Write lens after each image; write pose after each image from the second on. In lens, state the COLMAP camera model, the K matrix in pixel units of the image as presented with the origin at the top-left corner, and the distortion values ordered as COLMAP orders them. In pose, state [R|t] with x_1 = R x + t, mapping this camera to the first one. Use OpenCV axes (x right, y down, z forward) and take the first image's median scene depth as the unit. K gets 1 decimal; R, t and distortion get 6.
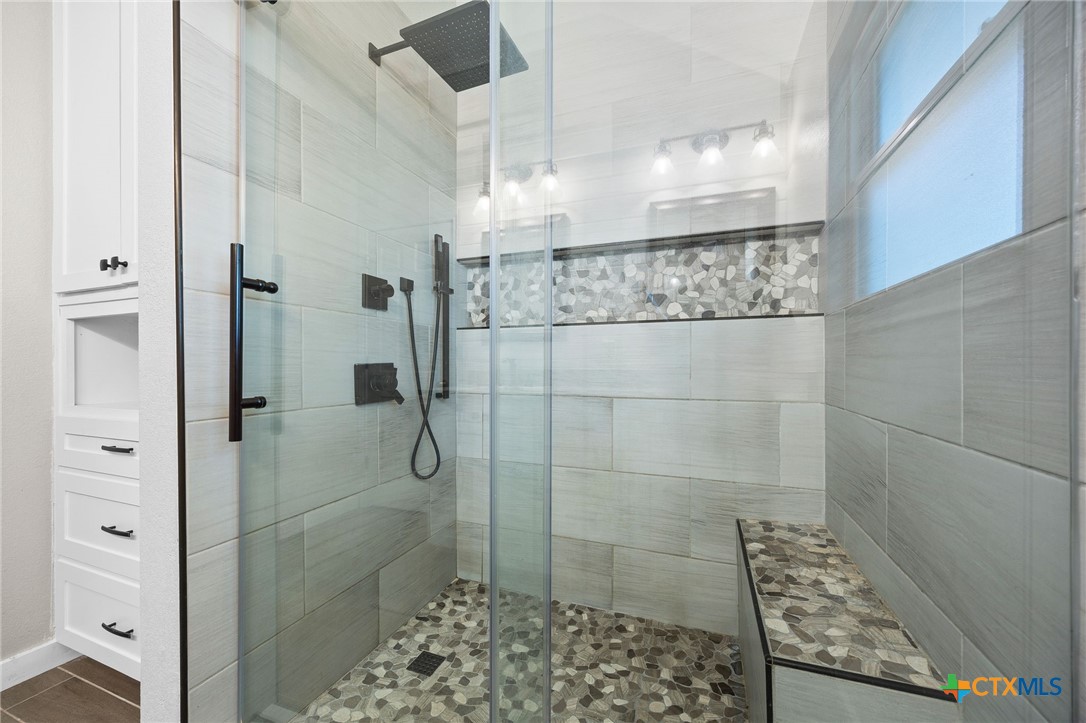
lens RADIAL K [[420.4, 0, 540.4], [0, 420.4, 359.3], [0, 0, 1]] dist [0.008485, 0.000073]
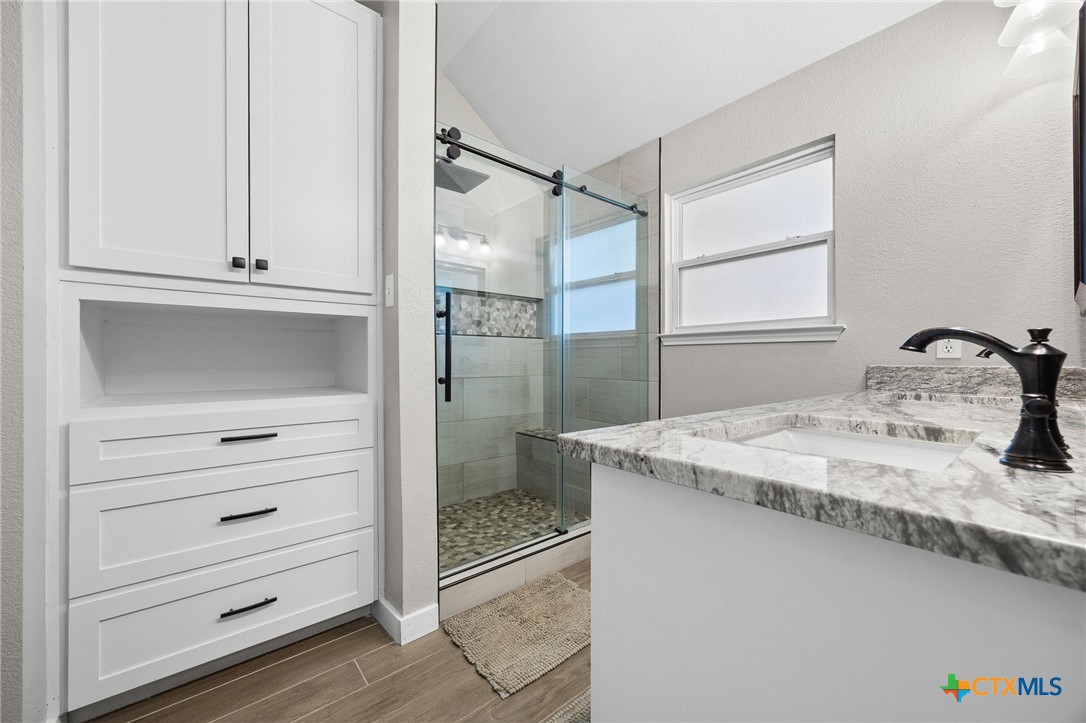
lens RADIAL K [[420.4, 0, 540.4], [0, 420.4, 359.3], [0, 0, 1]] dist [0.008485, 0.000073]
pose [[0.485784, 0.004172, 0.874069, -1.300328], [-0.013413, 0.999906, 0.002682, 0.003436], [-0.873976, -0.013027, 0.485795, -0.122718]]
